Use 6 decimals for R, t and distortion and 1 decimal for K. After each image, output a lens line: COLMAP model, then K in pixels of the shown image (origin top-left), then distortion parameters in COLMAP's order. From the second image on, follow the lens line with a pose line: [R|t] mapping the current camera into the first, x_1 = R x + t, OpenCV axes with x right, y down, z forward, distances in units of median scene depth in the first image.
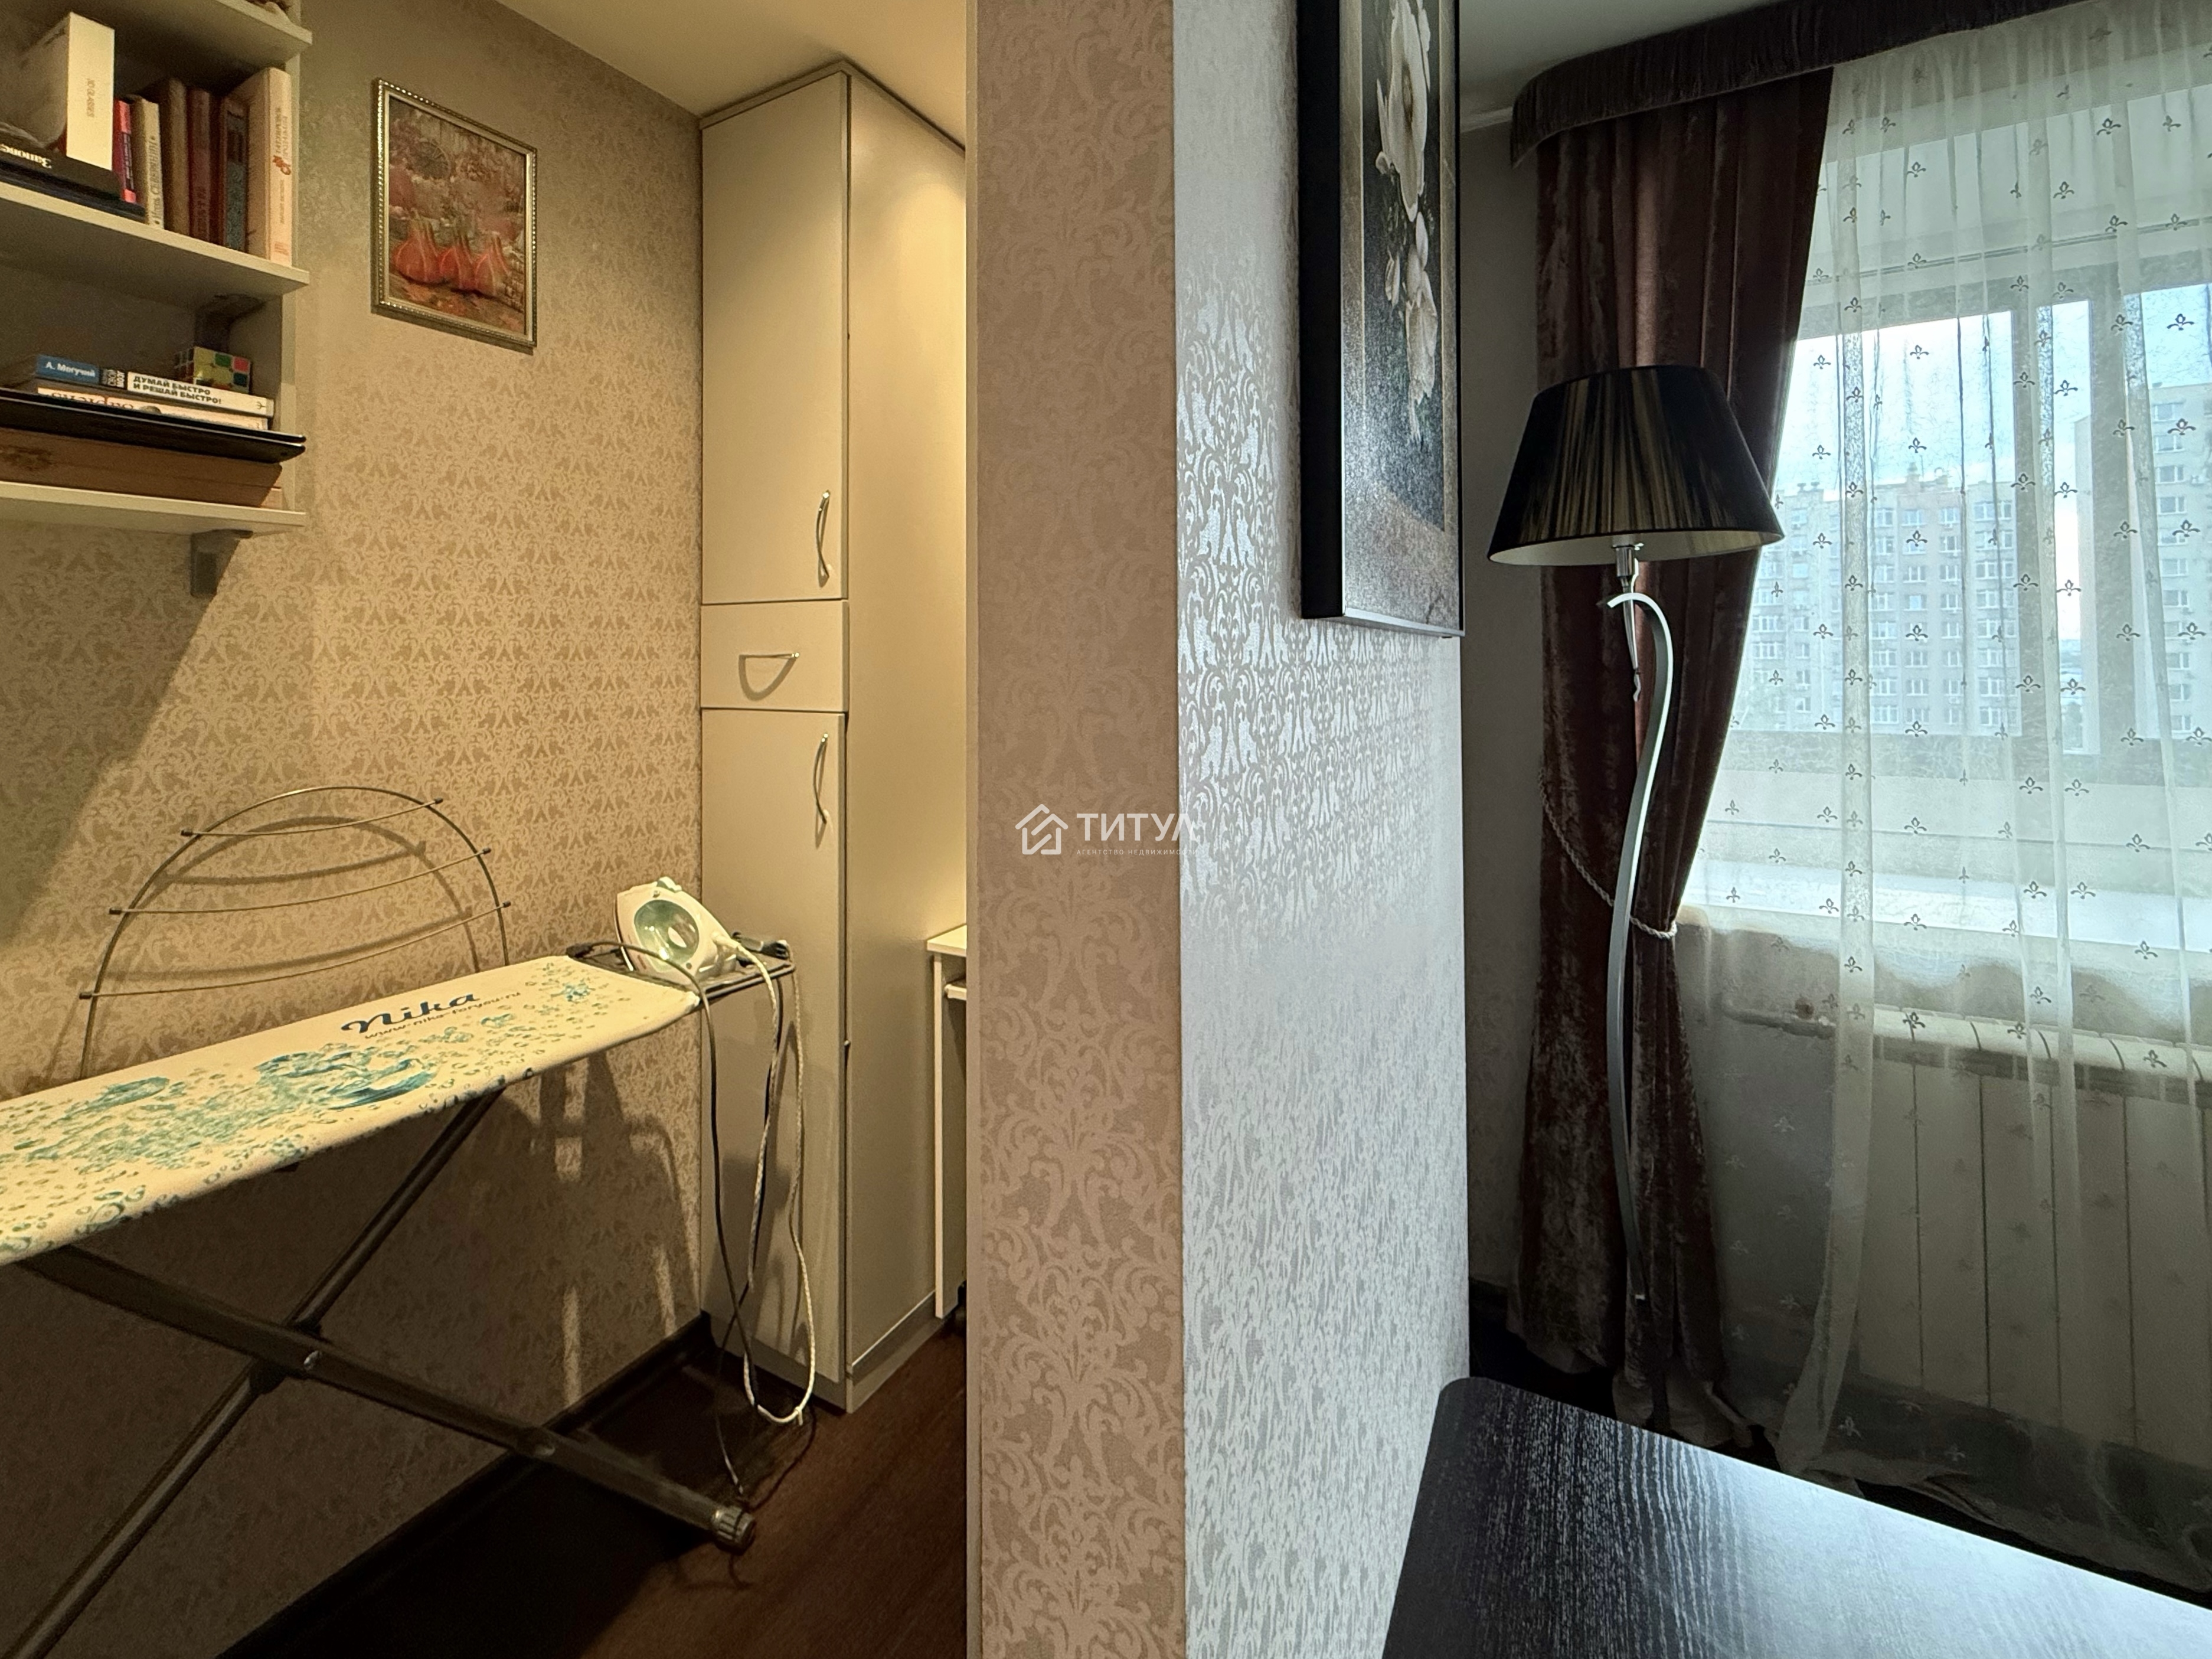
lens RADIAL K [[882.6, 0, 1100.8], [0, 882.6, 829.3], [0, 0, 1]] dist [0.000608, -0.000038]
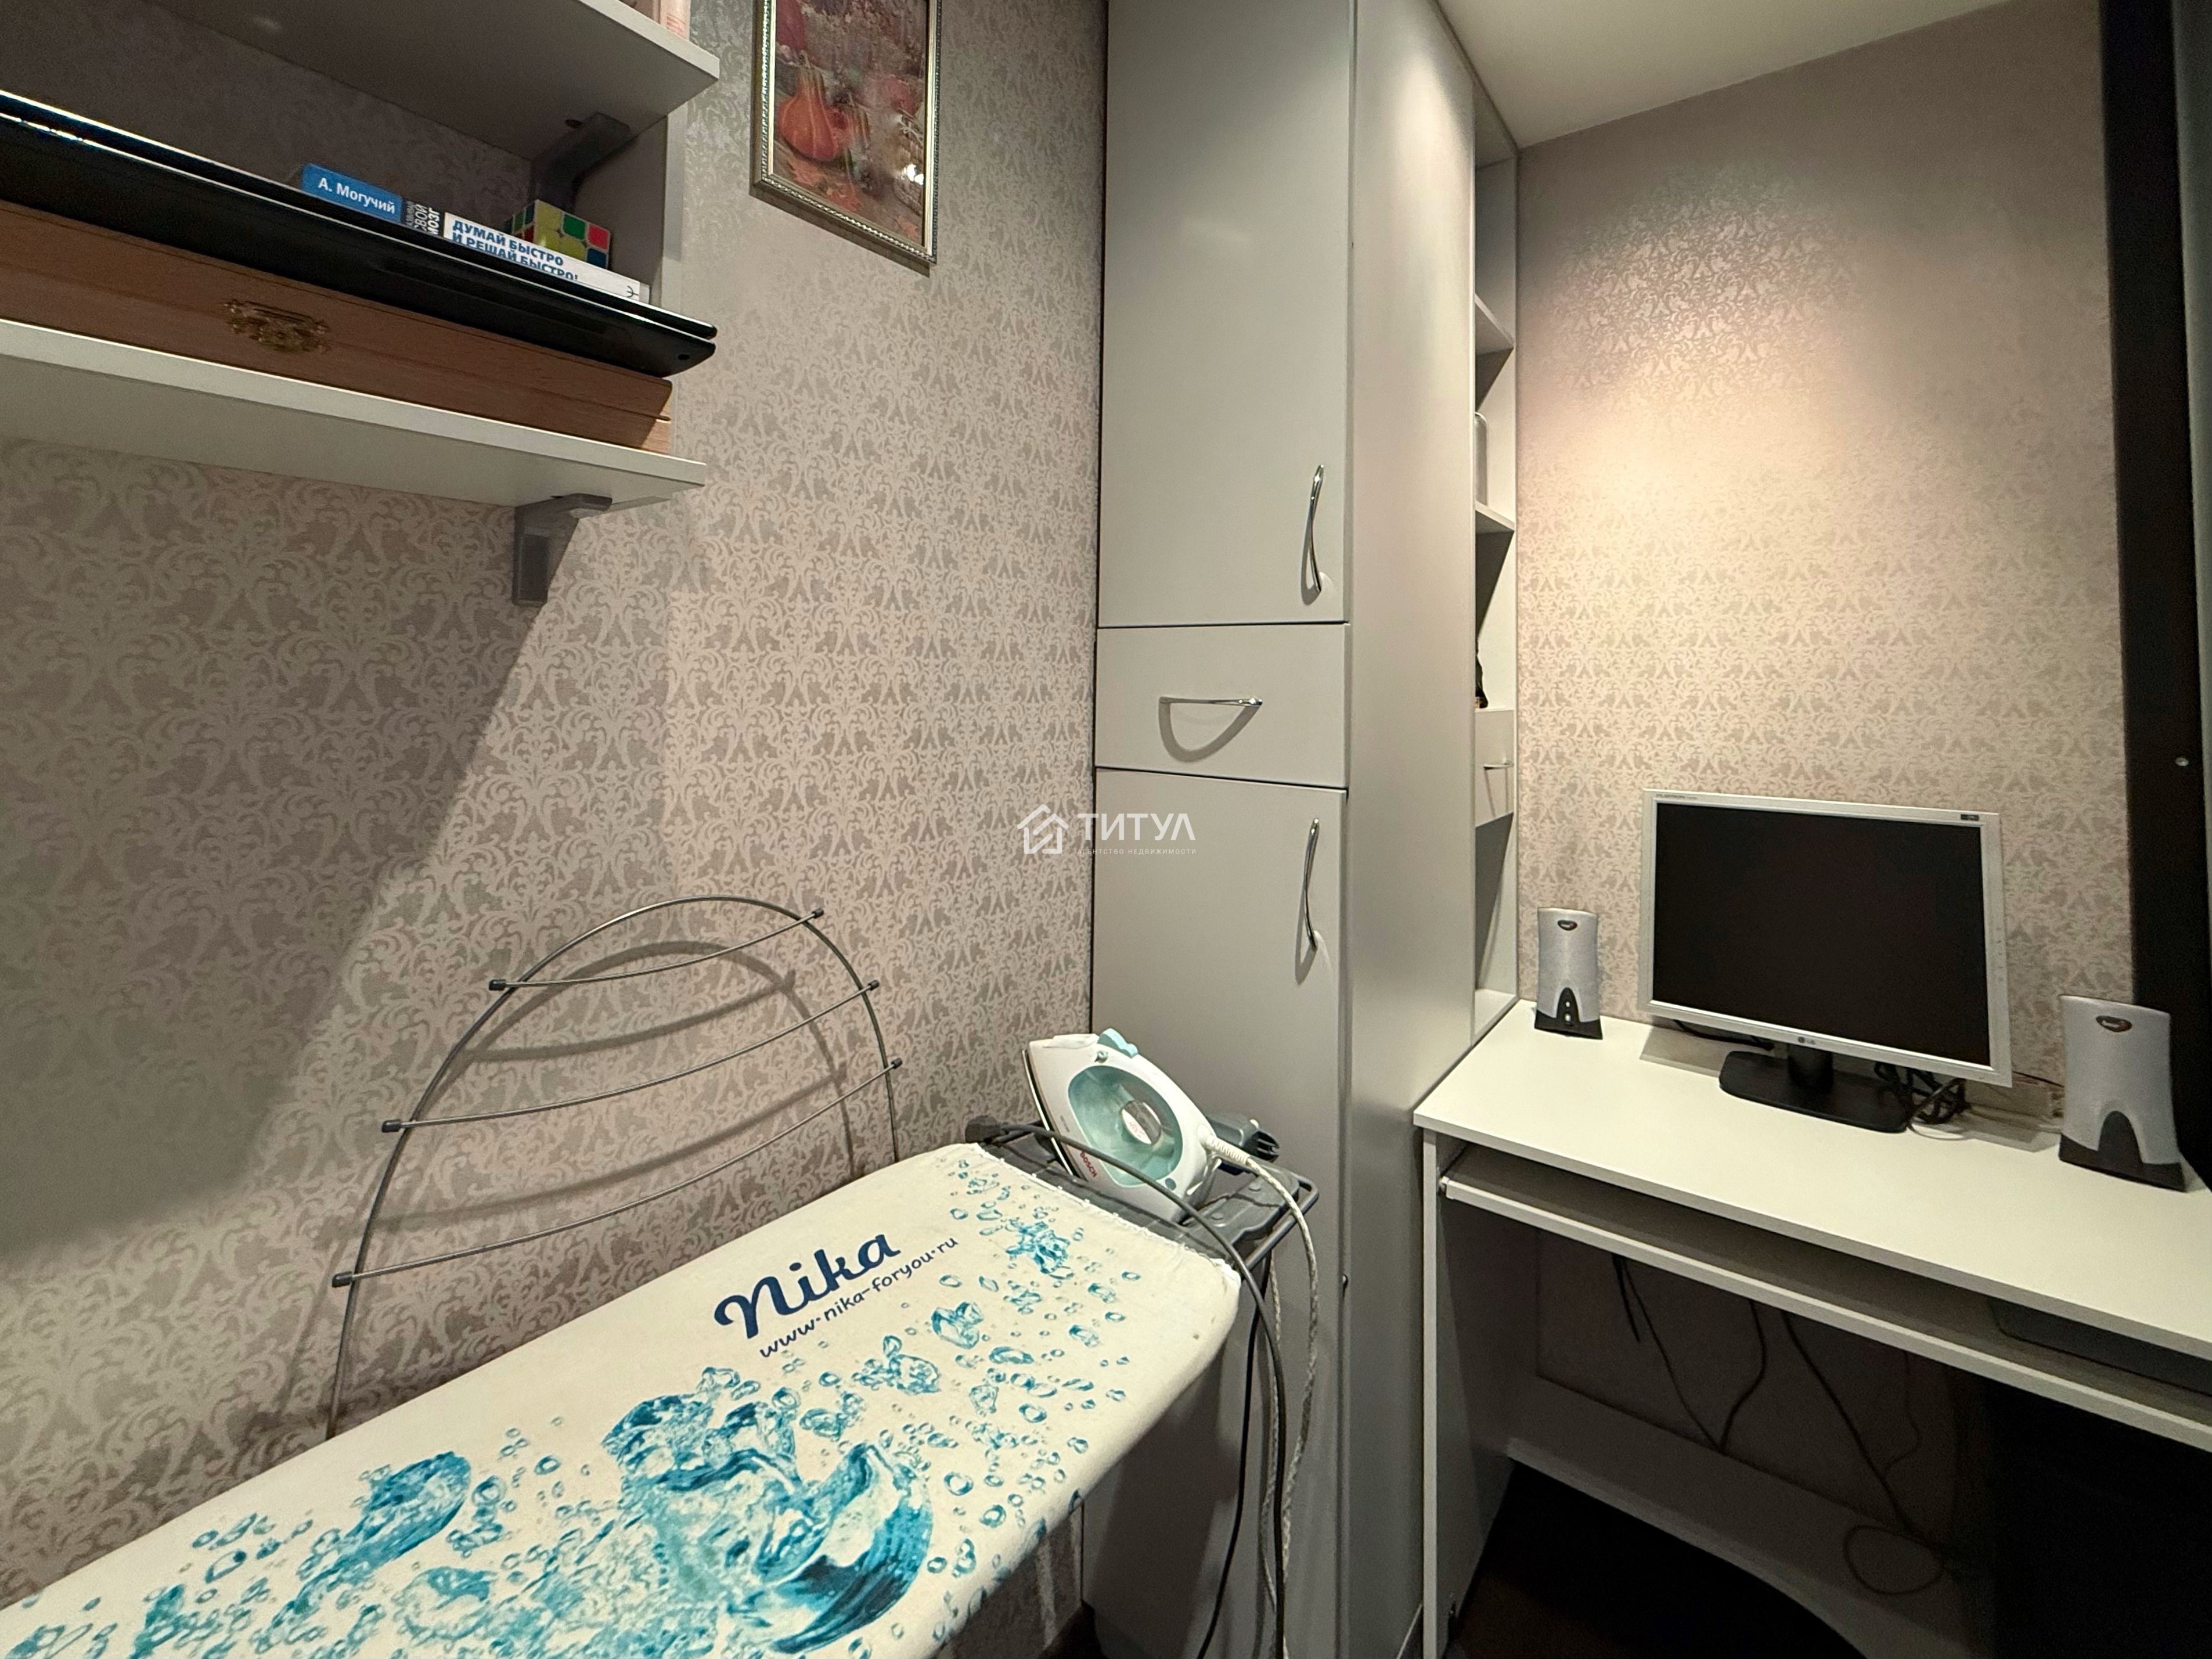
lens RADIAL K [[827.5, 0, 1108.8], [0, 827.5, 847.1], [0, 0, 1]] dist [0.000560, 0.000332]
pose [[0.992465, 0.040728, -0.115561, -0.481452], [-0.040350, 0.999170, 0.005607, -0.100051], [0.115693, -0.000902, 0.993285, 0.416951]]
